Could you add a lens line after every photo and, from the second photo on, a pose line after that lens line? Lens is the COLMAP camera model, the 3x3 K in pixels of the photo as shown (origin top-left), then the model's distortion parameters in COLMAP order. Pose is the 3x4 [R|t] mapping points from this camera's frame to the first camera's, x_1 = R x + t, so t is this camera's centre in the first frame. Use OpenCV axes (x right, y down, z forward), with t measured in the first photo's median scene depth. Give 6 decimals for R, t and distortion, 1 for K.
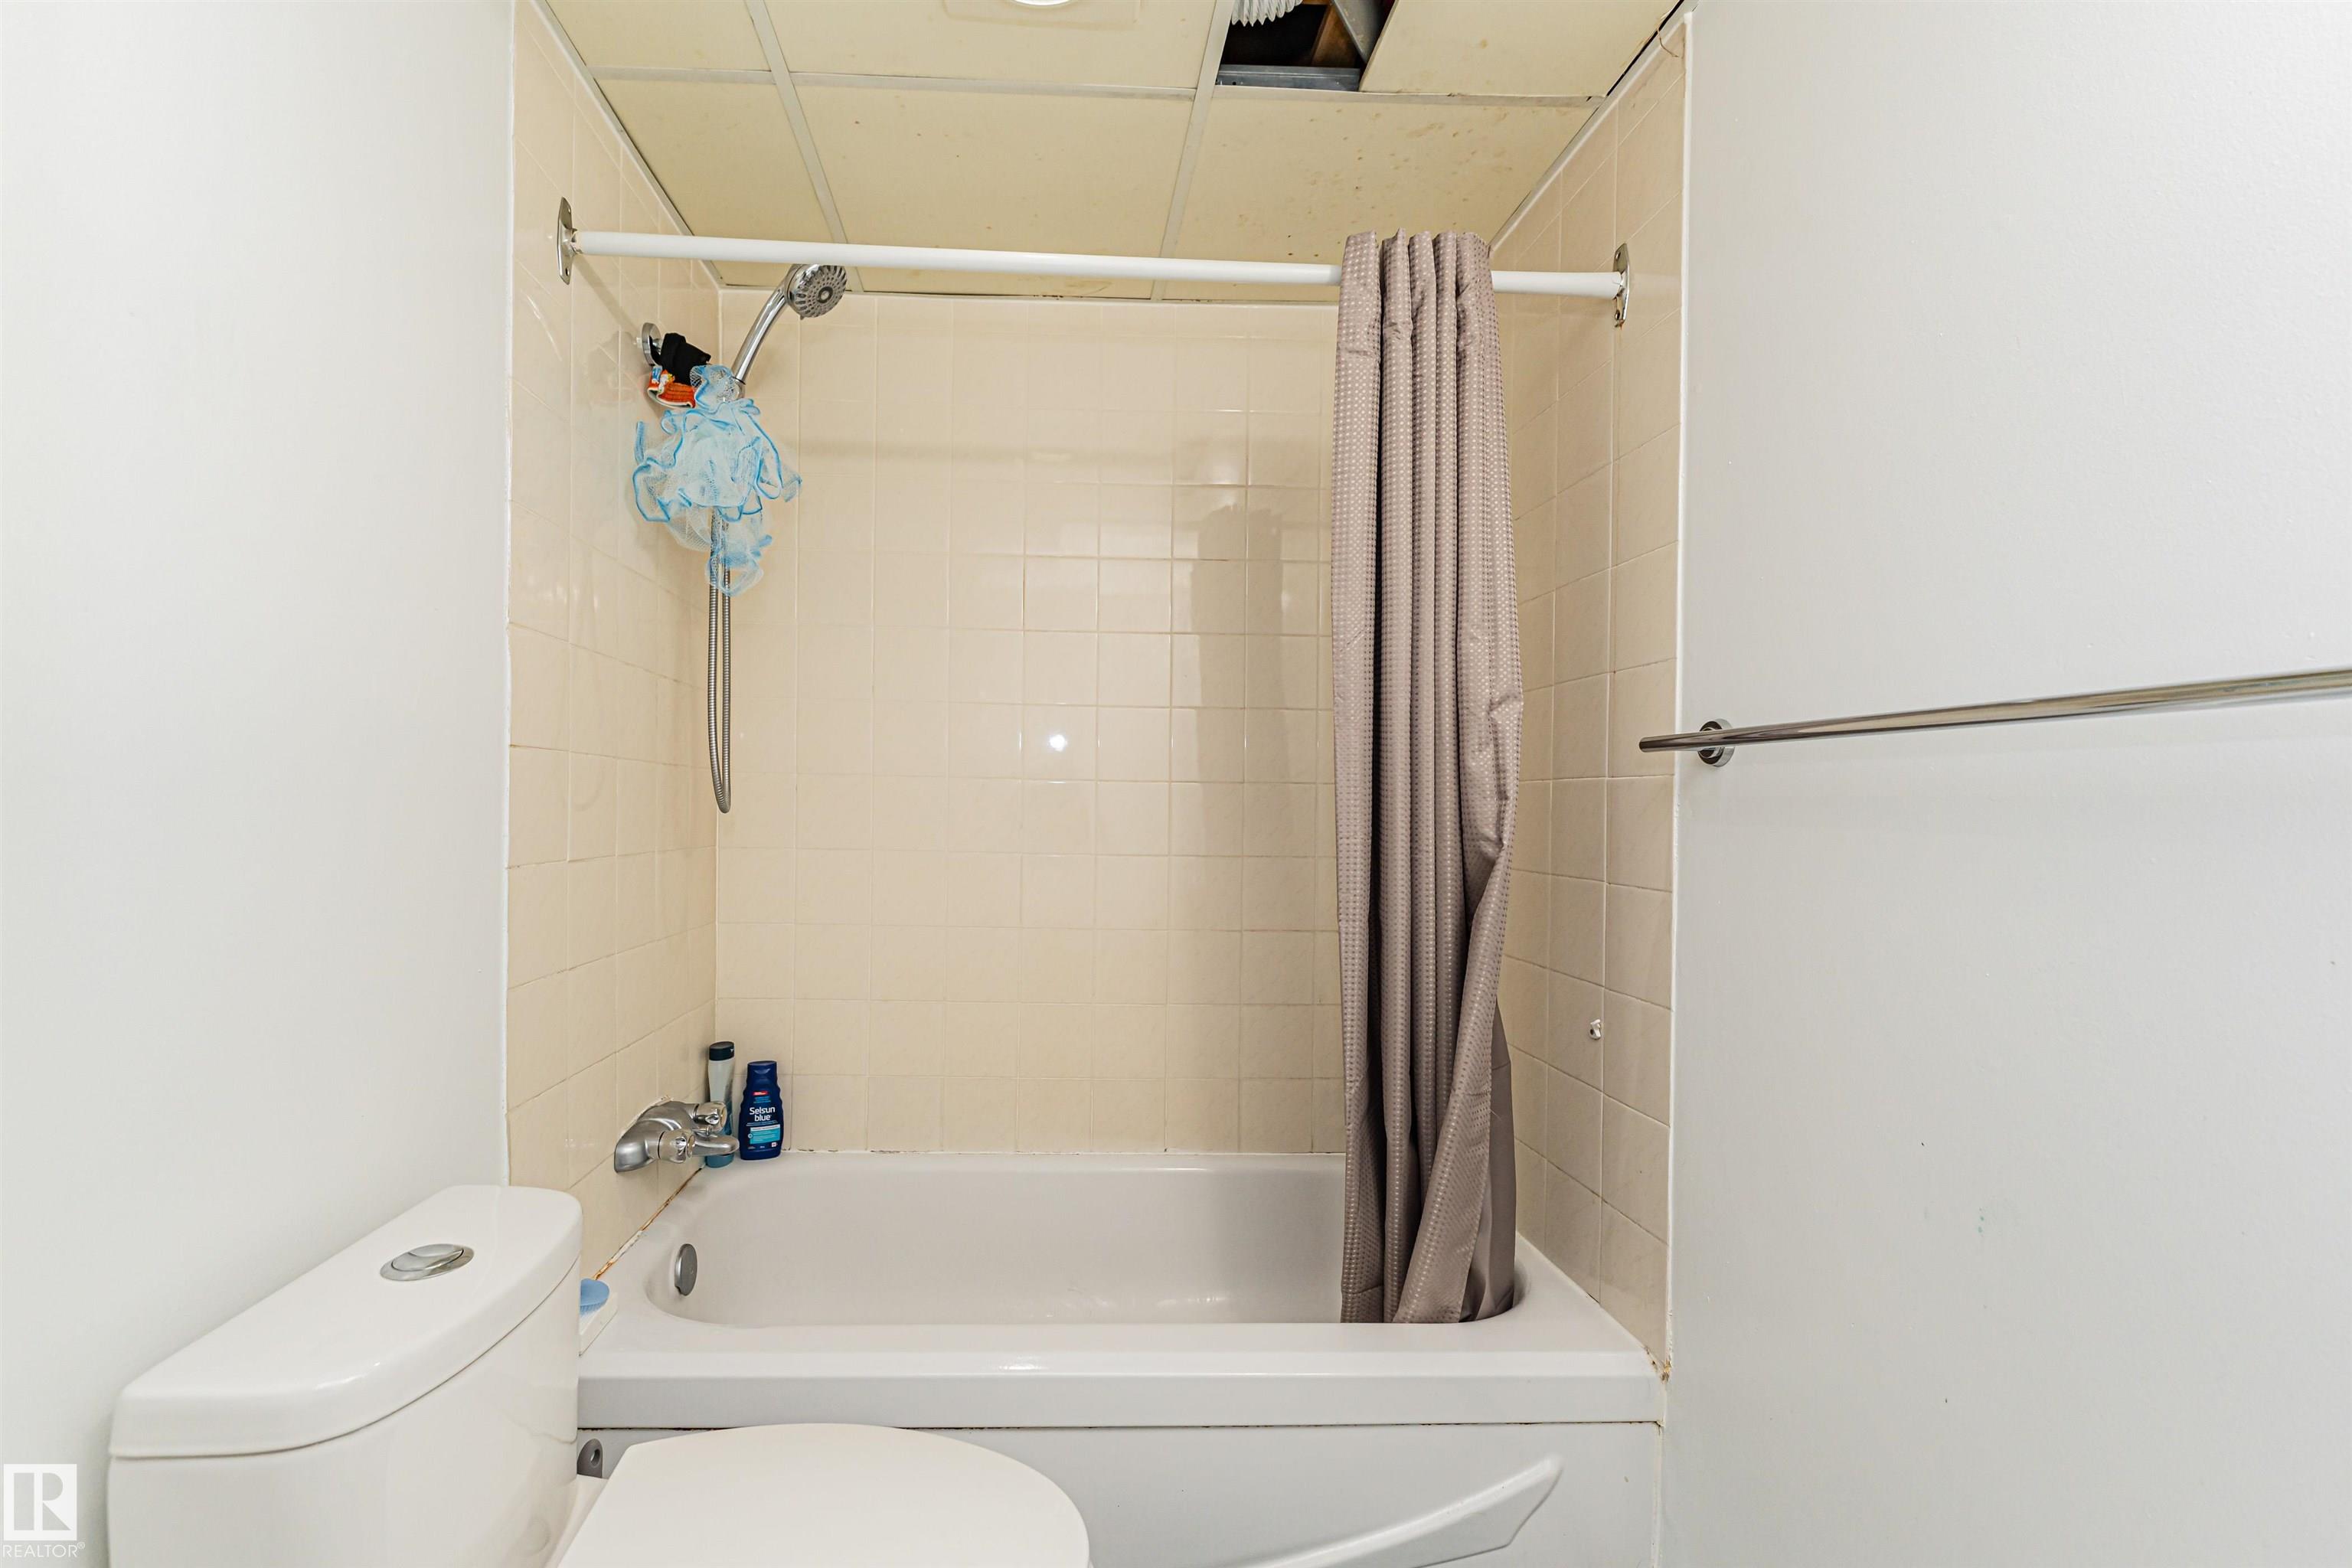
lens RADIAL K [[954.4, 0, 1172.0], [0, 954.4, 783.2], [0, 0, 1]] dist [-0.002018, 0.000869]
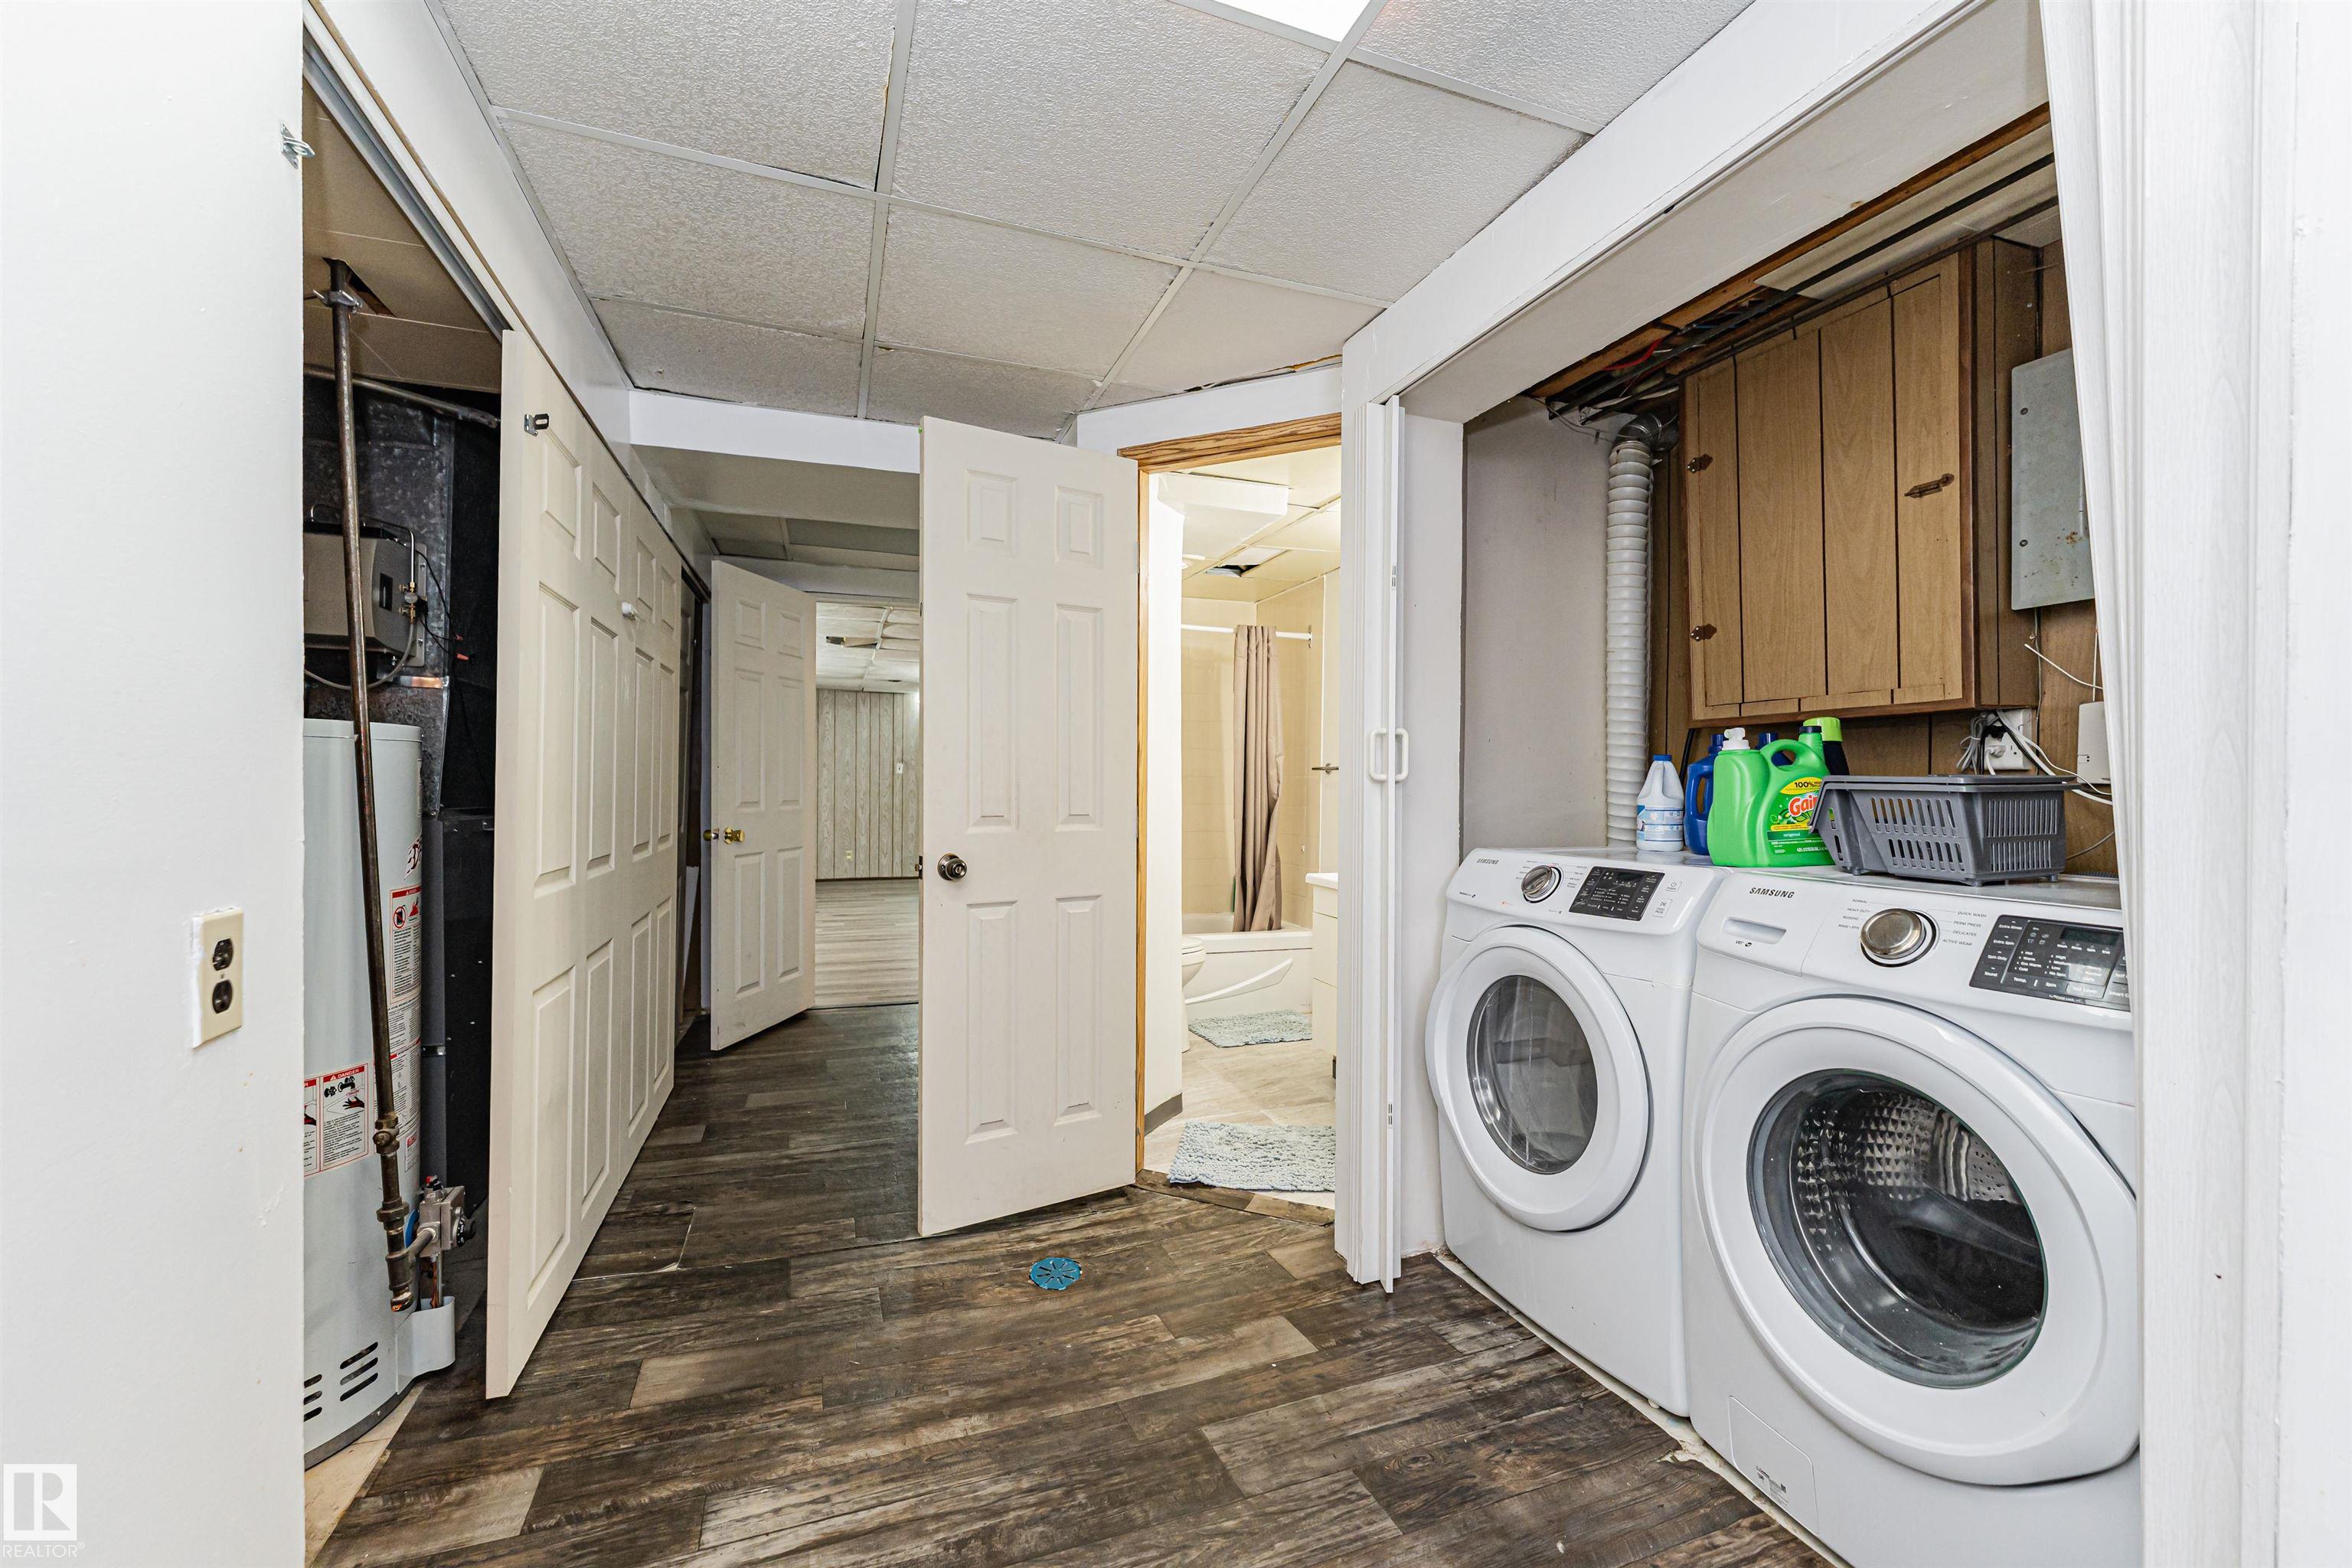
lens RADIAL K [[954.4, 0, 1187.8], [0, 954.4, 795.6], [0, 0, 1]] dist [-0.002018, 0.000869]
pose [[0.954662, -0.000037, 0.297693, -1.045081], [-0.002278, 0.999970, 0.007430, 0.037497], [-0.297685, -0.007772, 0.954633, -2.313290]]
